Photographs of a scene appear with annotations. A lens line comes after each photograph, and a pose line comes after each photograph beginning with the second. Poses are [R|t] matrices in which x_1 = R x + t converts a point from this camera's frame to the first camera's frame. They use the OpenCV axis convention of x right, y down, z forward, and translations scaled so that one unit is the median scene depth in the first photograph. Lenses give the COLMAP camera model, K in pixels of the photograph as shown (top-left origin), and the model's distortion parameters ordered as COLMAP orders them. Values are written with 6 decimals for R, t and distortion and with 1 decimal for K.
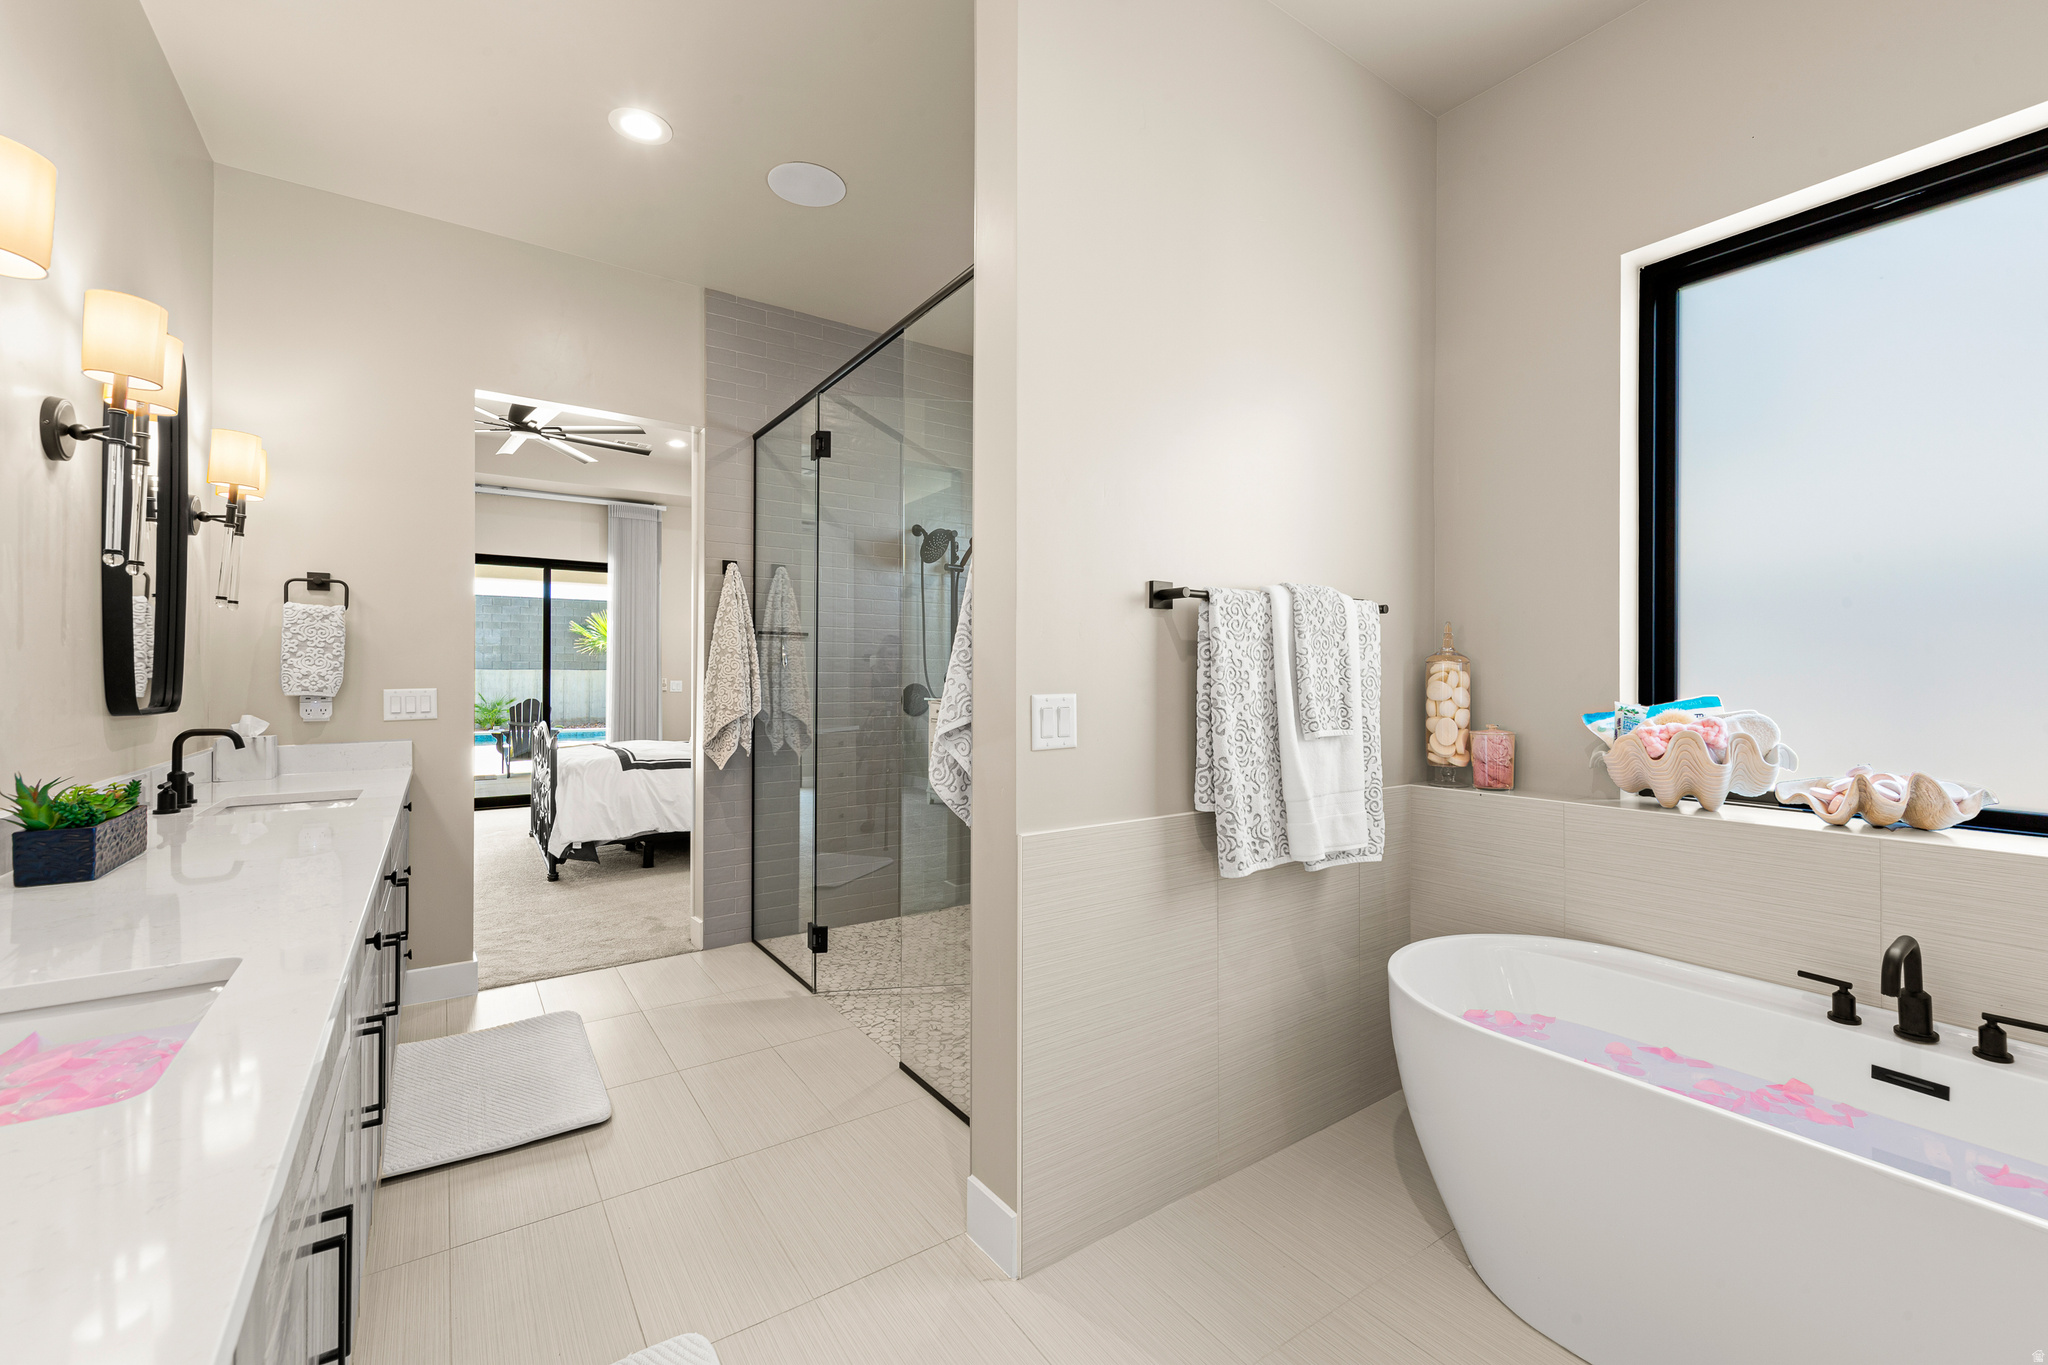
lens RADIAL K [[860.4, 0, 1024.0], [0, 860.4, 682.5], [0, 0, 1]] dist [0.000187, 0.000081]
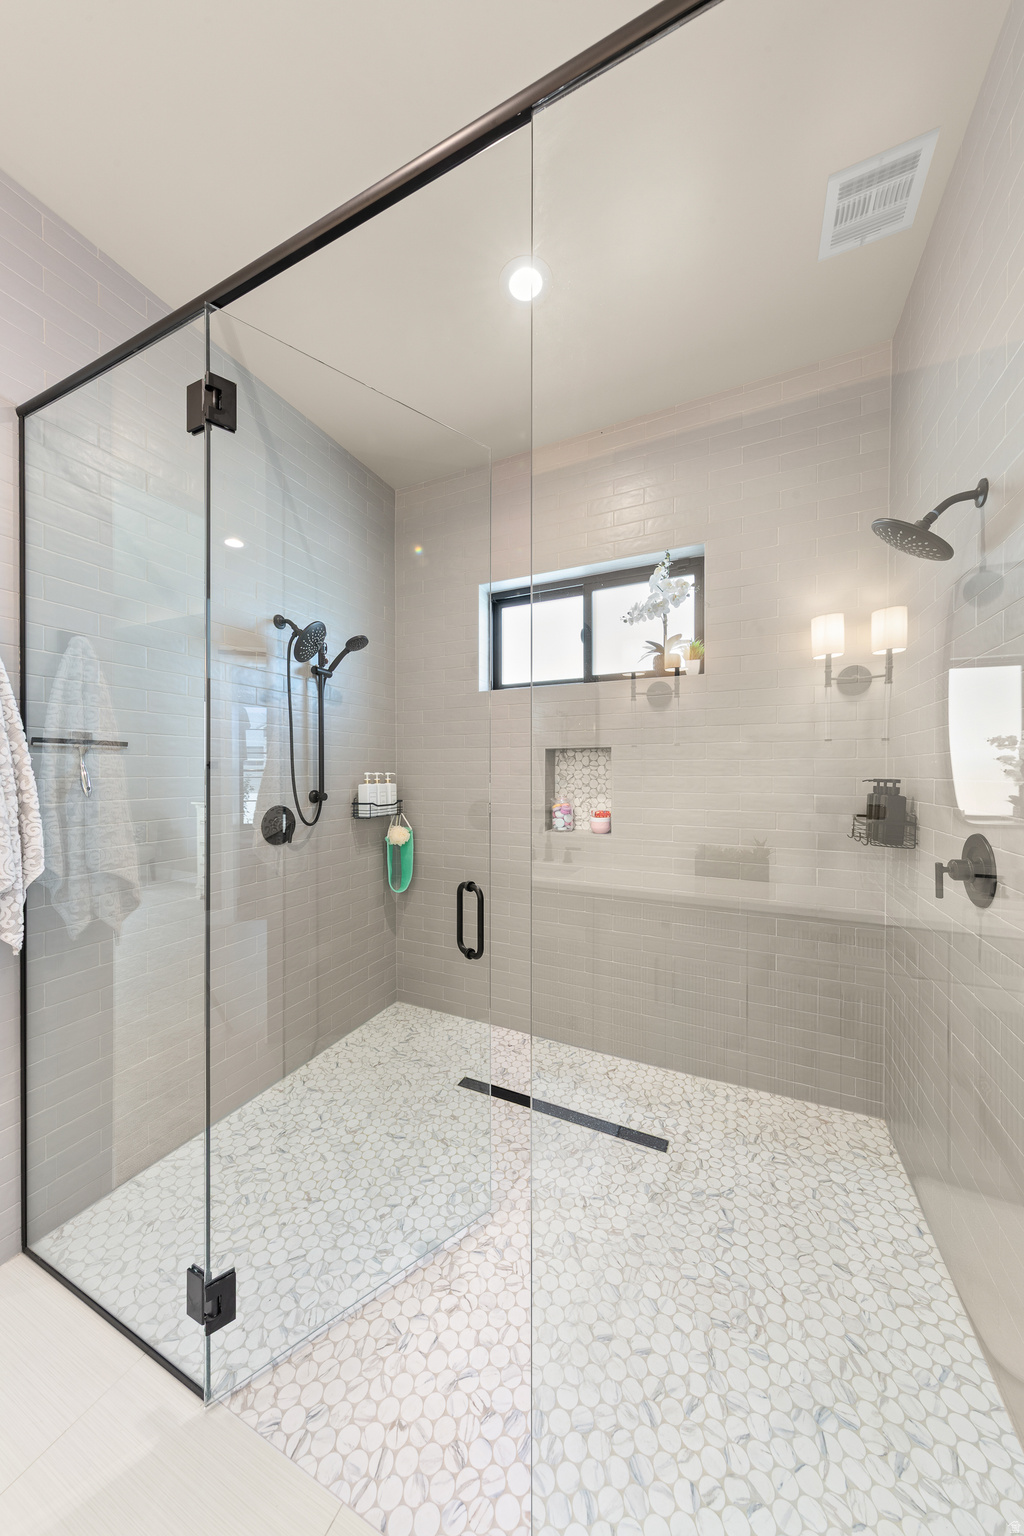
lens RADIAL K [[493.1, 0, 512.0], [0, 493.1, 768.0], [0, 0, 1]] dist [-0.001543, -0.000320]
pose [[0.856521, -0.005595, 0.516082, -0.201955], [0.012351, 0.999877, -0.009659, -0.030990], [-0.515965, 0.014648, 0.856485, 0.536213]]
